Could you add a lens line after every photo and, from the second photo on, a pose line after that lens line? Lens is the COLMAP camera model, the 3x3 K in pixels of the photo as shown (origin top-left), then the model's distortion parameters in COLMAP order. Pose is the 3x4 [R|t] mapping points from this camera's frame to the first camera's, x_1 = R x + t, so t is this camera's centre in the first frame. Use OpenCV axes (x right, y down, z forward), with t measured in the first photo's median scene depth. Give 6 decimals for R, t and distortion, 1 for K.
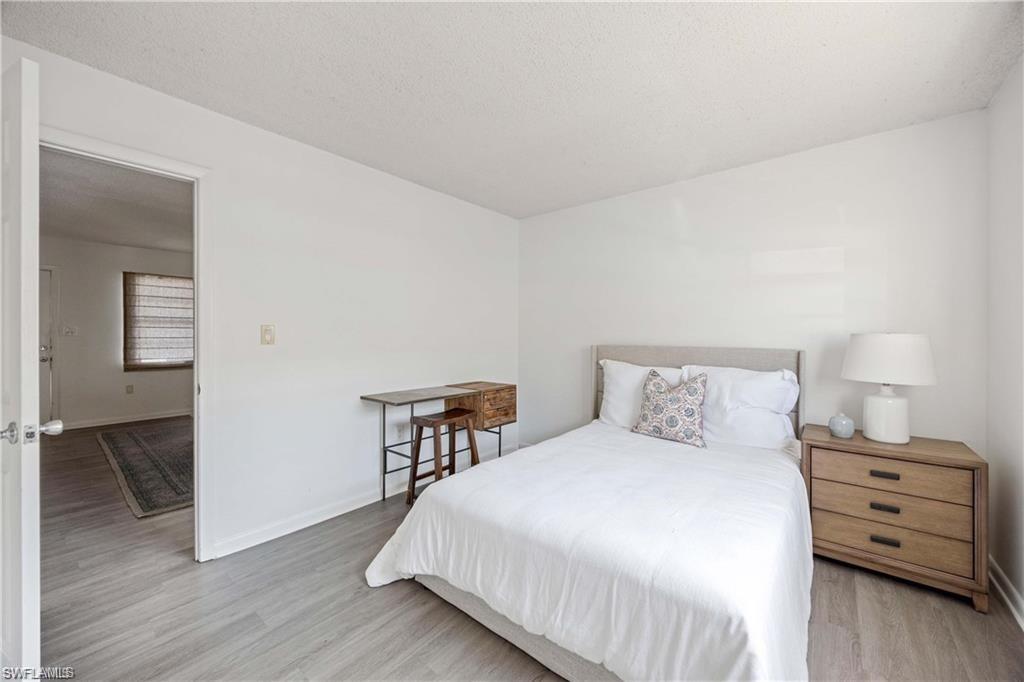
lens RADIAL K [[392.3, 0, 519.9], [0, 392.3, 324.3], [0, 0, 1]] dist [0.001037, 0.000054]
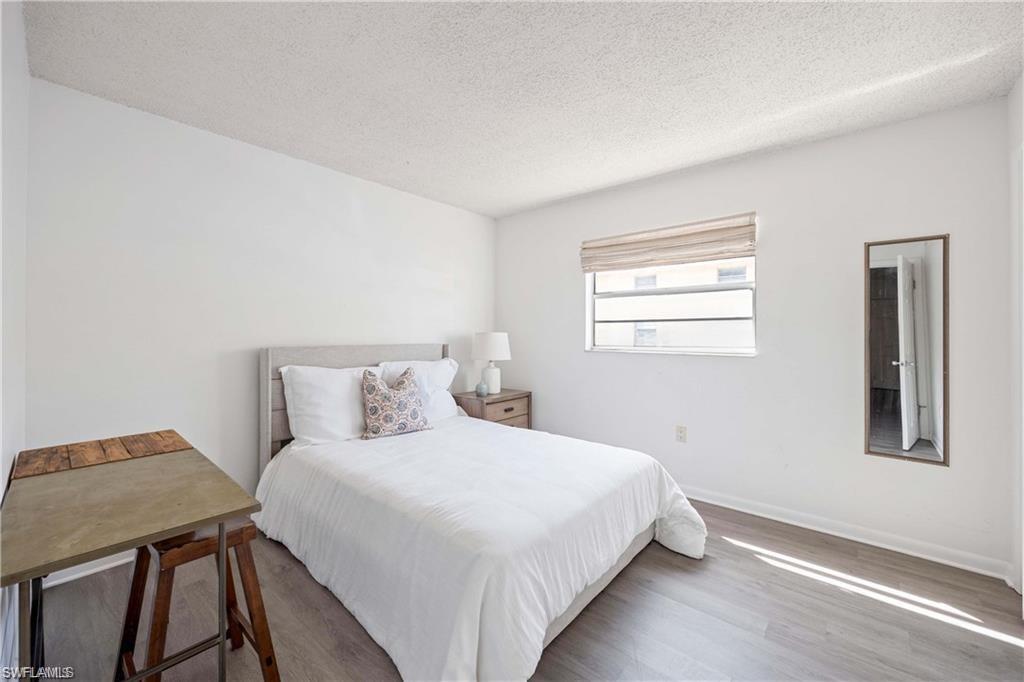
lens RADIAL K [[392.3, 0, 519.9], [0, 392.3, 324.3], [0, 0, 1]] dist [0.001037, 0.000054]
pose [[0.022021, 0.023919, 0.999471, -0.689835], [-0.026998, 0.999363, -0.023321, 0.020263], [-0.999393, -0.026470, 0.022653, 0.697811]]
